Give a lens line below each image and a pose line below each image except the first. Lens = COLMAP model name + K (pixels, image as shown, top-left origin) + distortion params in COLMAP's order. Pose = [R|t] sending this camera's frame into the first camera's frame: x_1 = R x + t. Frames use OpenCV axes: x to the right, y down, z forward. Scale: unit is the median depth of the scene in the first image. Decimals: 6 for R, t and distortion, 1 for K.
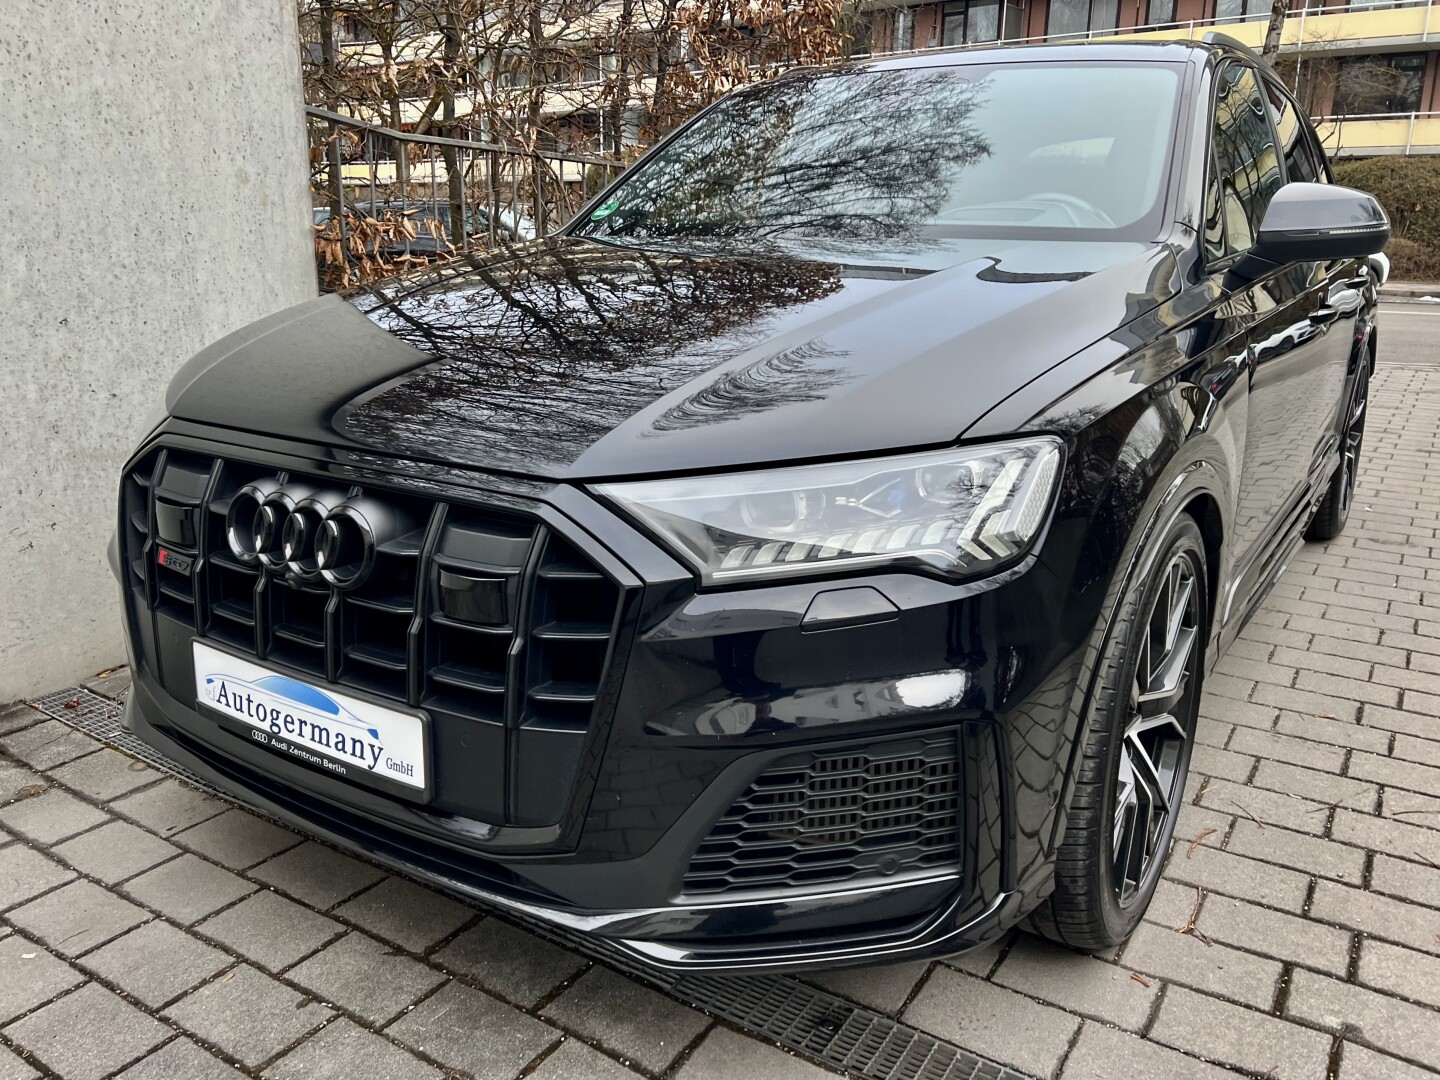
lens RADIAL K [[1118.5, 0, 726.4], [0, 1118.5, 493.8], [0, 0, 1]] dist [0.040525, -0.039193]
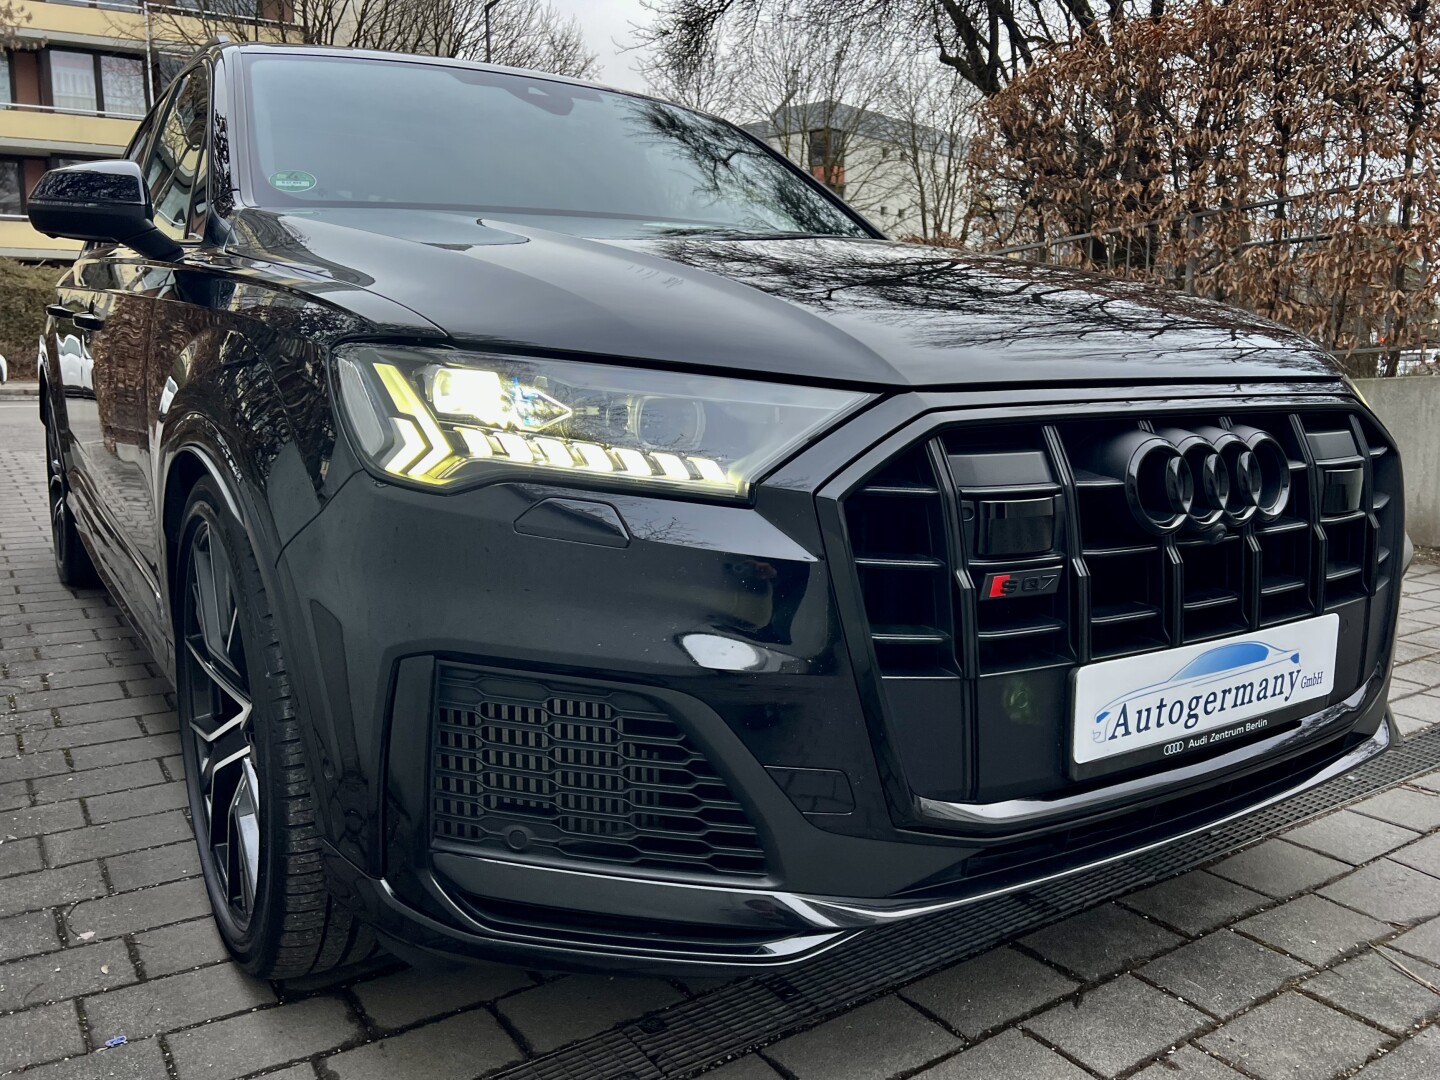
lens RADIAL K [[1118.5, 0, 726.4], [0, 1118.5, 493.8], [0, 0, 1]] dist [0.040525, -0.039193]
pose [[0.412581, -0.128816, 0.901767, -1.213252], [0.209048, 0.976919, 0.043907, -0.065447], [-0.886609, 0.170398, 0.429987, 0.864436]]
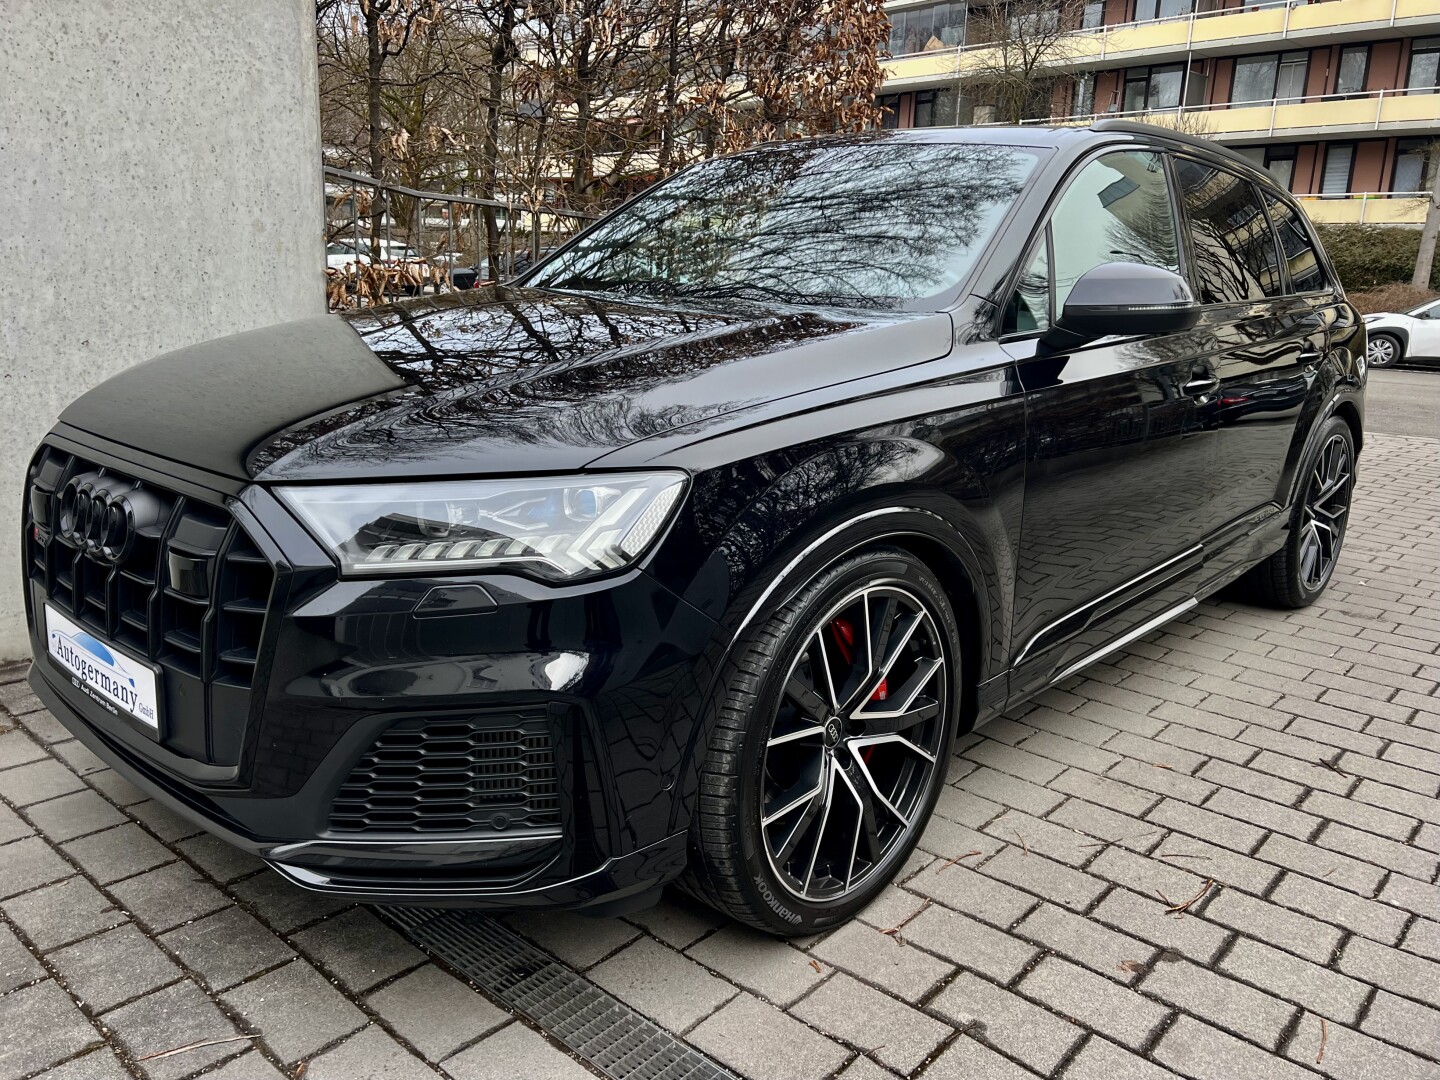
lens RADIAL K [[1088.8, 0, 761.0], [0, 1088.8, 498.9], [0, 0, 1]] dist [0.044285, -0.041627]
pose [[0.991380, 0.057650, -0.117654, 0.433261], [-0.061759, 0.997591, -0.031583, 0.007528], [0.115550, 0.038577, 0.992552, -0.105659]]
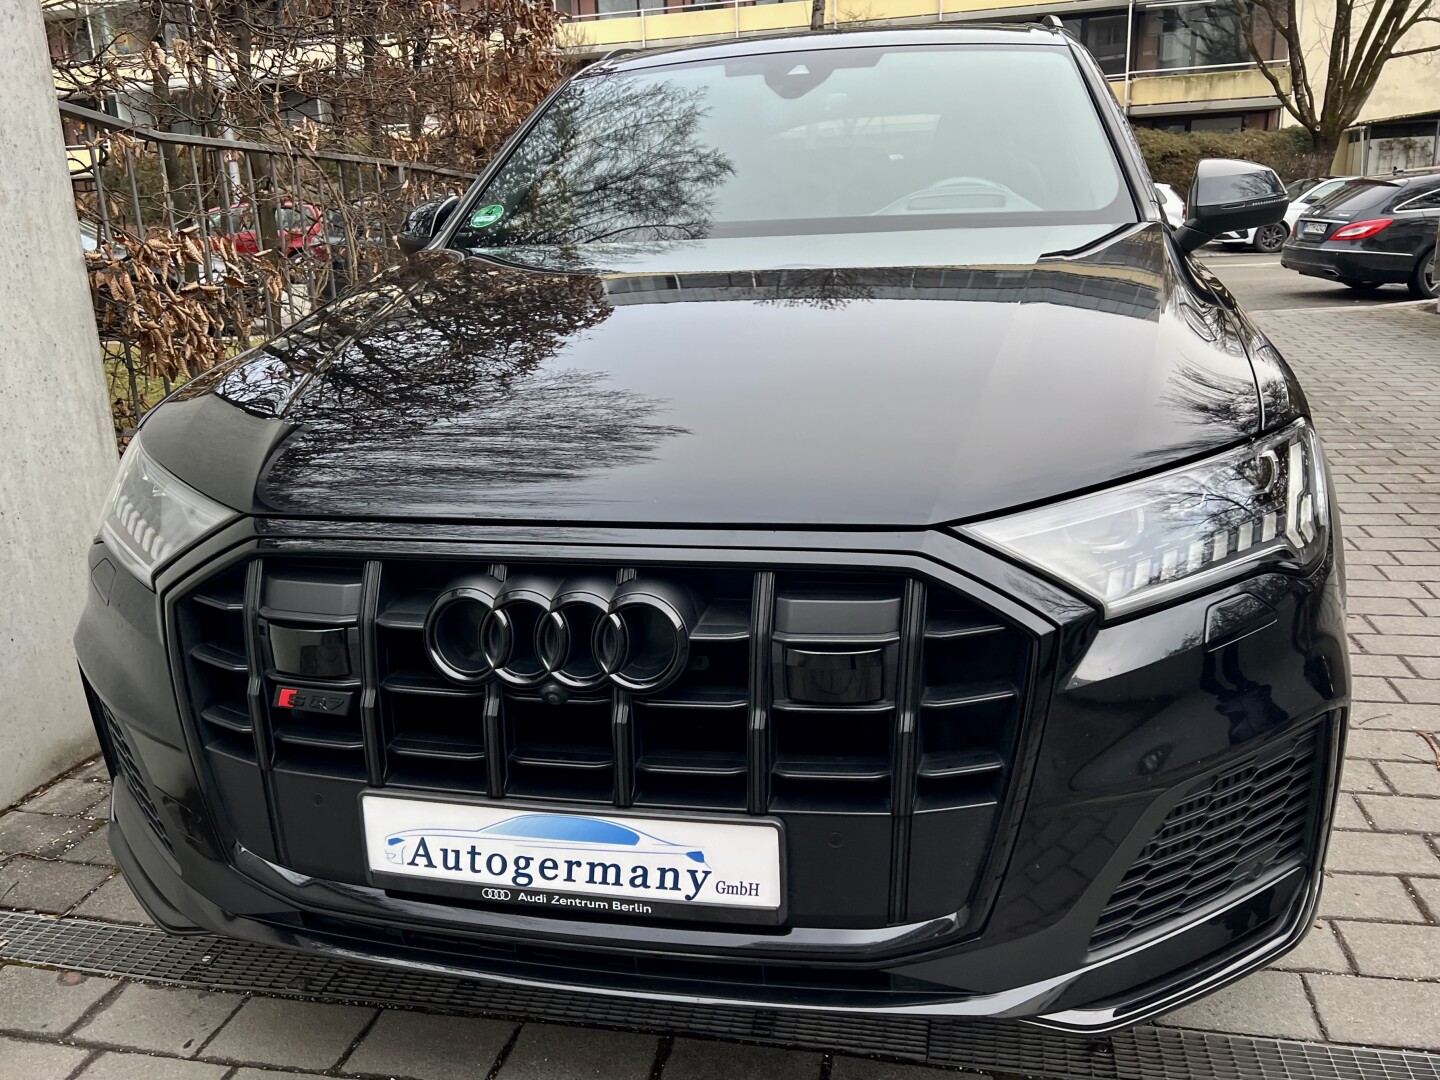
lens RADIAL K [[1168.9, 0, 721.3], [0, 1168.9, 511.6], [0, 0, 1]] dist [0.057856, -0.060601]
pose [[0.935652, -0.132675, 0.327037, -0.479211], [0.128027, 0.991124, 0.035803, -0.062494], [-0.328885, 0.008370, 0.944333, 0.141663]]
